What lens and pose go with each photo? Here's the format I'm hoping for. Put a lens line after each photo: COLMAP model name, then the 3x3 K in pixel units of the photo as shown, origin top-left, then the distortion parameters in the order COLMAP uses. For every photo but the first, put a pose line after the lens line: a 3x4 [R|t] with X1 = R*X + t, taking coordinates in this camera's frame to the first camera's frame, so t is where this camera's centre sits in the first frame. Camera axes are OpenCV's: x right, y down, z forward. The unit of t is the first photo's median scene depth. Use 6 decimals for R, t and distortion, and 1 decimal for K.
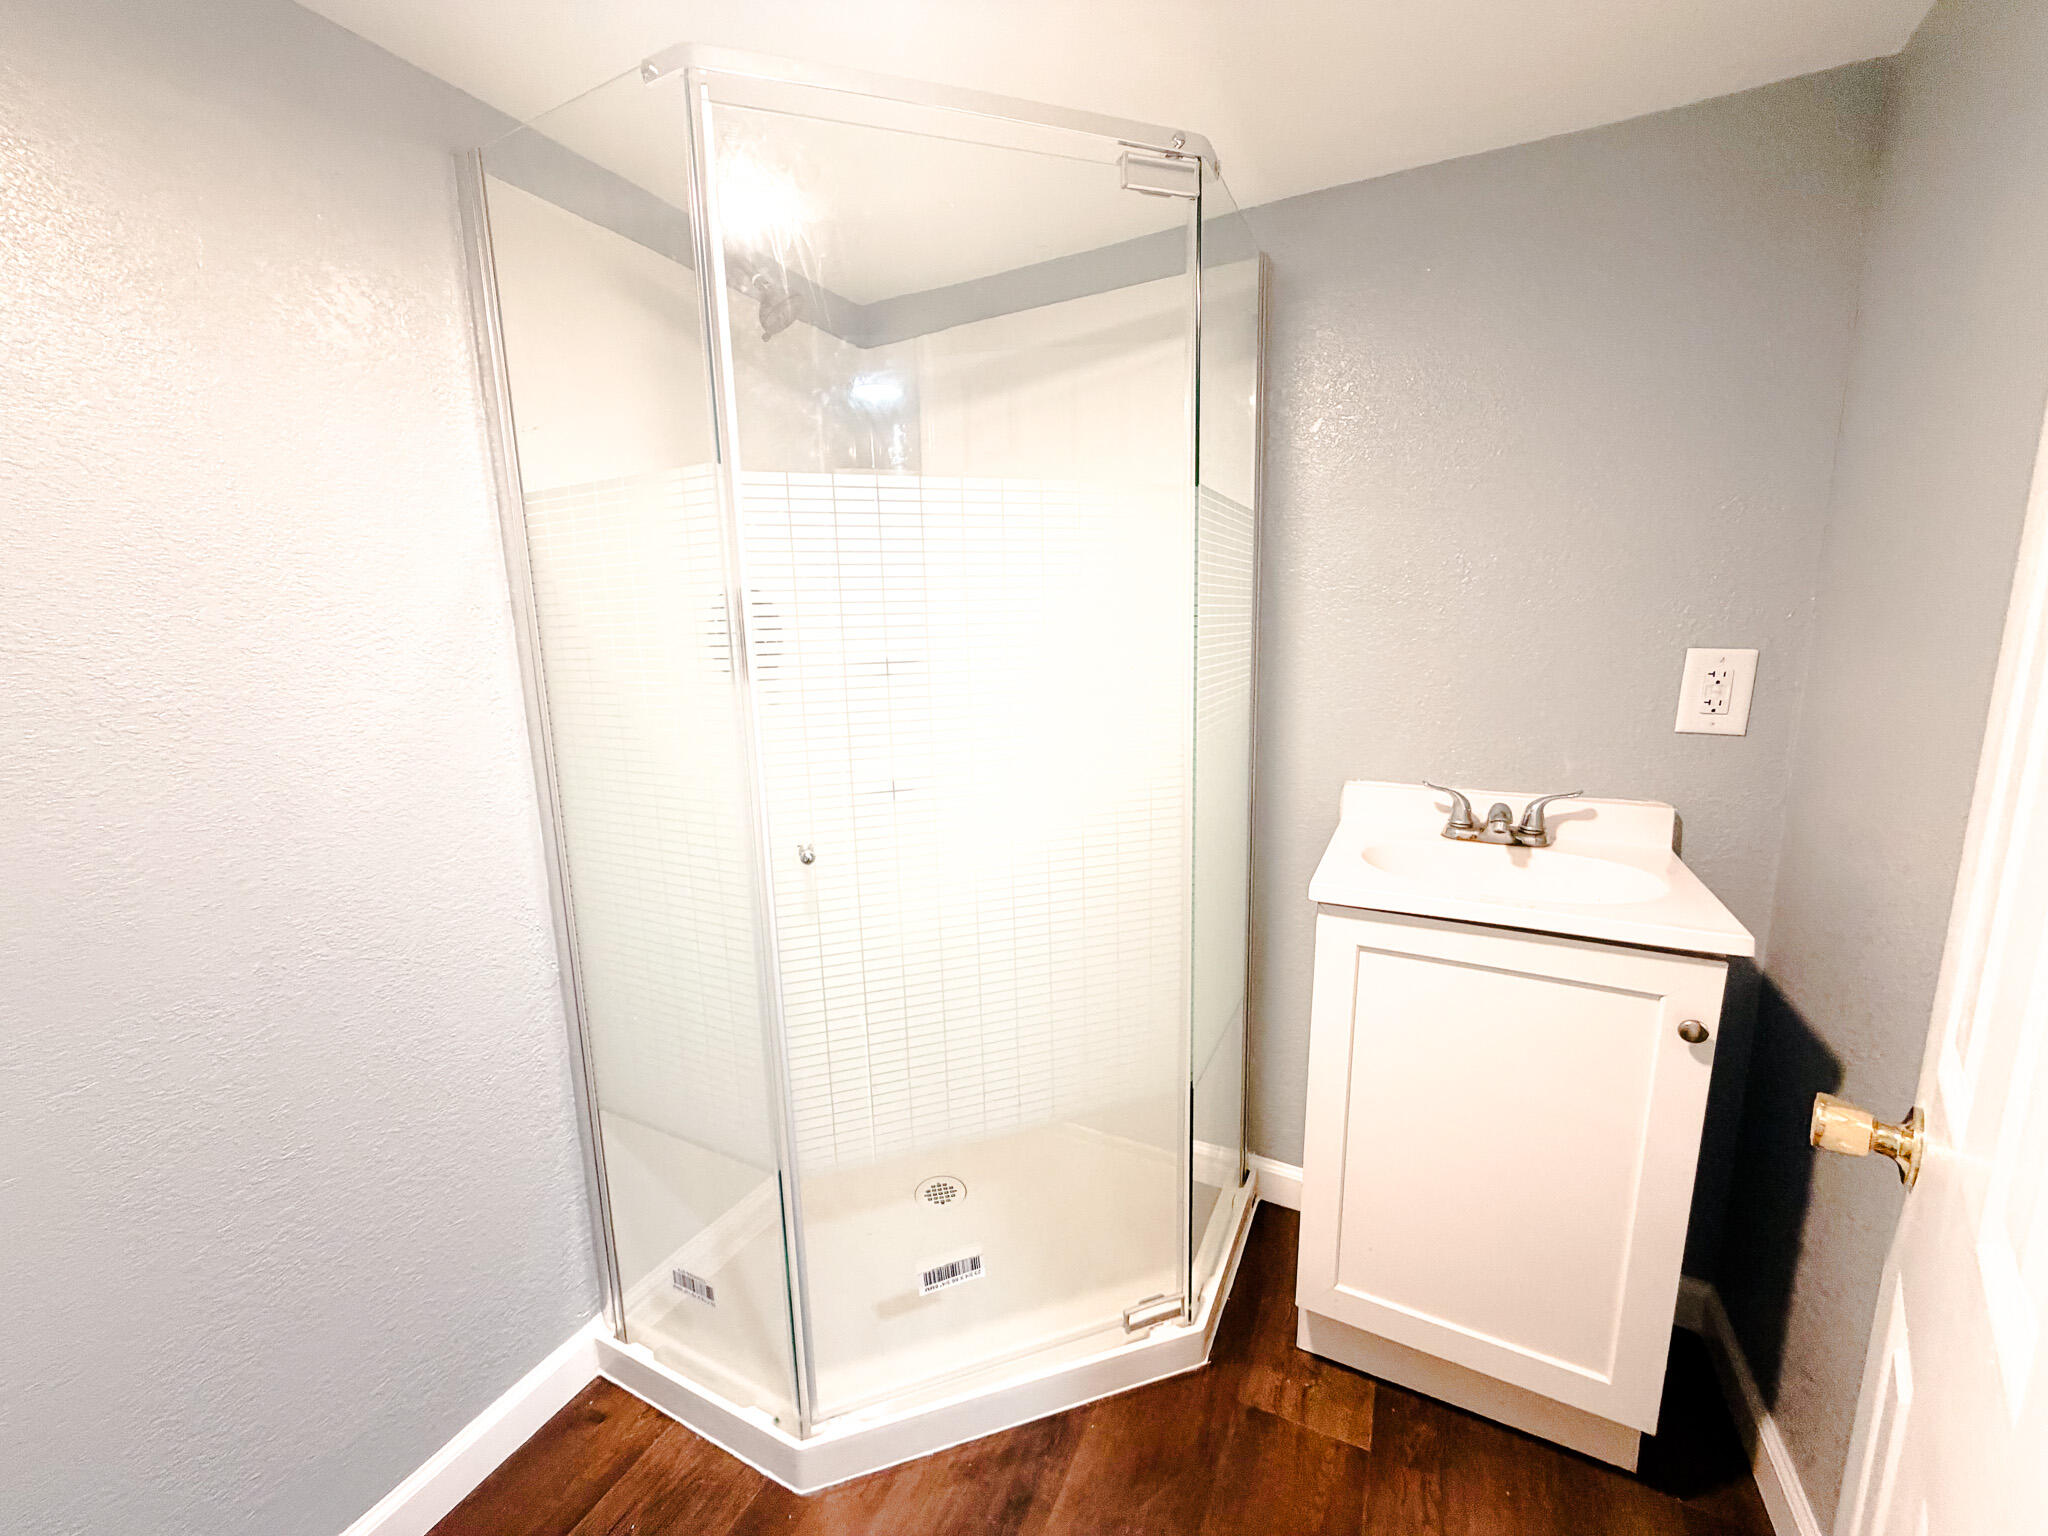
lens RADIAL K [[813.6, 0, 1017.0], [0, 813.6, 765.5], [0, 0, 1]] dist [0.001159, 0.000290]
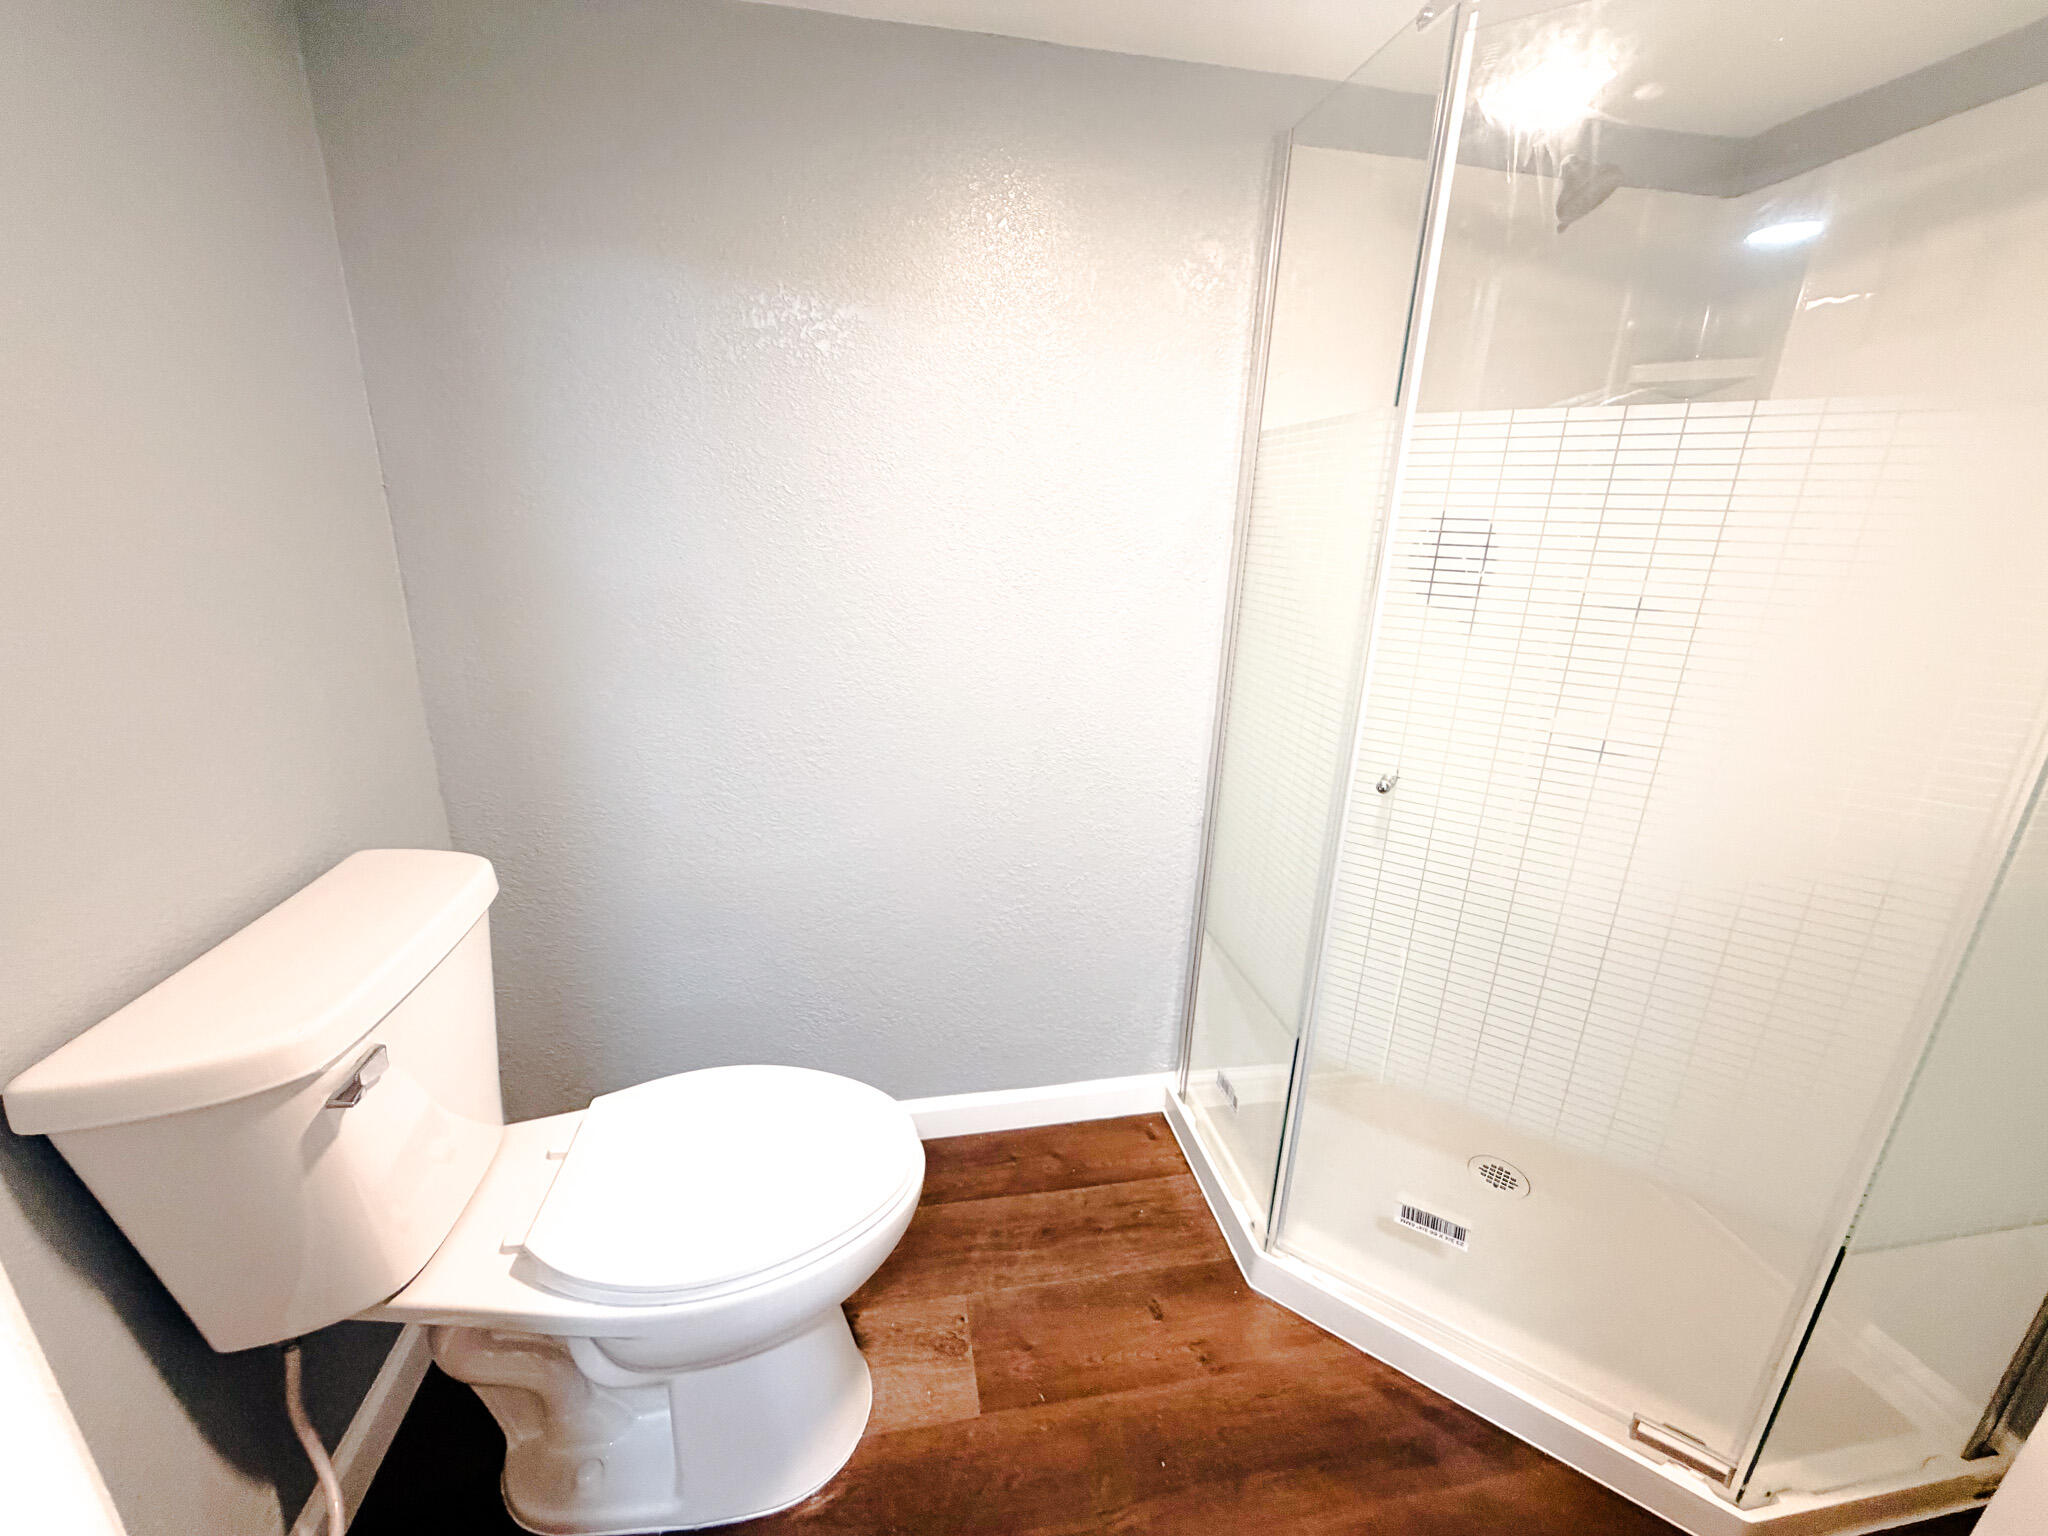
lens RADIAL K [[813.6, 0, 1023.2], [0, 813.6, 763.8], [0, 0, 1]] dist [0.001159, 0.000290]
pose [[0.612324, 0.276478, -0.740688, 0.200909], [-0.181036, 0.961001, 0.209053, -0.045865], [0.769601, 0.006083, 0.638496, -0.040570]]
